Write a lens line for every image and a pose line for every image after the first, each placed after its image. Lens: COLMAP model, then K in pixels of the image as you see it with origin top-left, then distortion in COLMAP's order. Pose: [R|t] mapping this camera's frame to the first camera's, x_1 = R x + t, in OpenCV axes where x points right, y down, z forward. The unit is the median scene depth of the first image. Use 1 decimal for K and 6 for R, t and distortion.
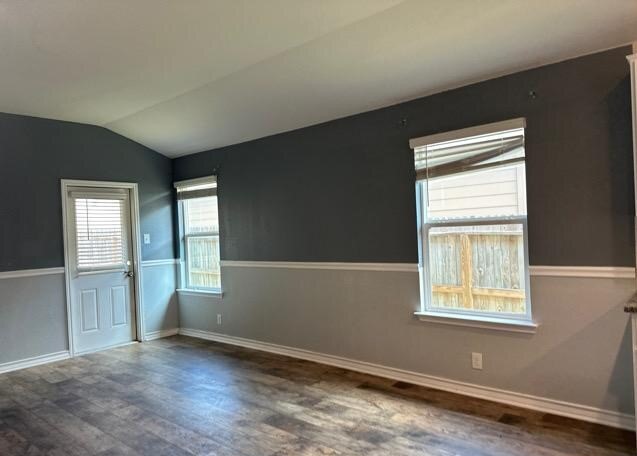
lens RADIAL K [[442.1, 0, 317.9], [0, 442.1, 234.5], [0, 0, 1]] dist [0.009617, -0.004563]
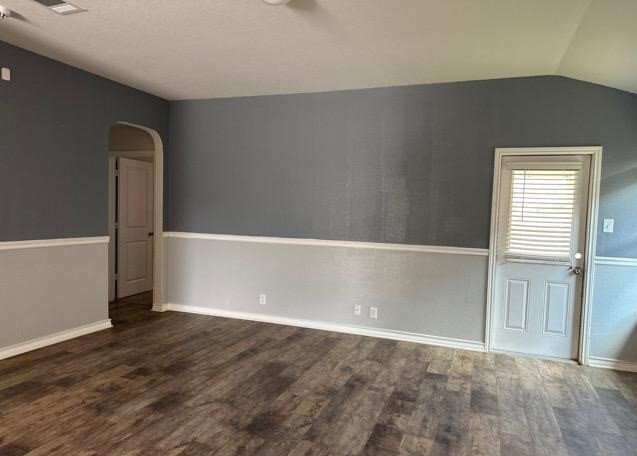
lens RADIAL K [[442.1, 0, 317.9], [0, 442.1, 234.5], [0, 0, 1]] dist [0.009617, -0.004563]
pose [[0.353479, 0.103520, -0.929697, 0.122459], [-0.056193, 0.994413, 0.089361, -0.015093], [0.933753, 0.020655, 0.357321, 0.370055]]
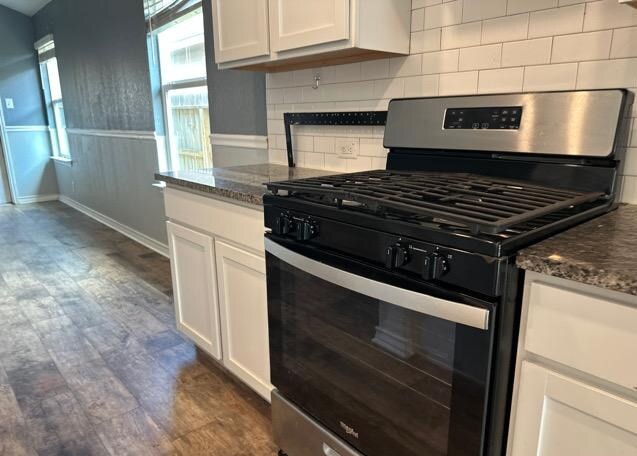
lens RADIAL K [[442.1, 0, 317.9], [0, 442.1, 234.5], [0, 0, 1]] dist [0.009617, -0.004563]
pose [[0.989254, 0.068919, -0.128945, 0.519773], [-0.034352, 0.966805, 0.253195, 0.021404], [0.142115, -0.246045, 0.958783, 0.080200]]
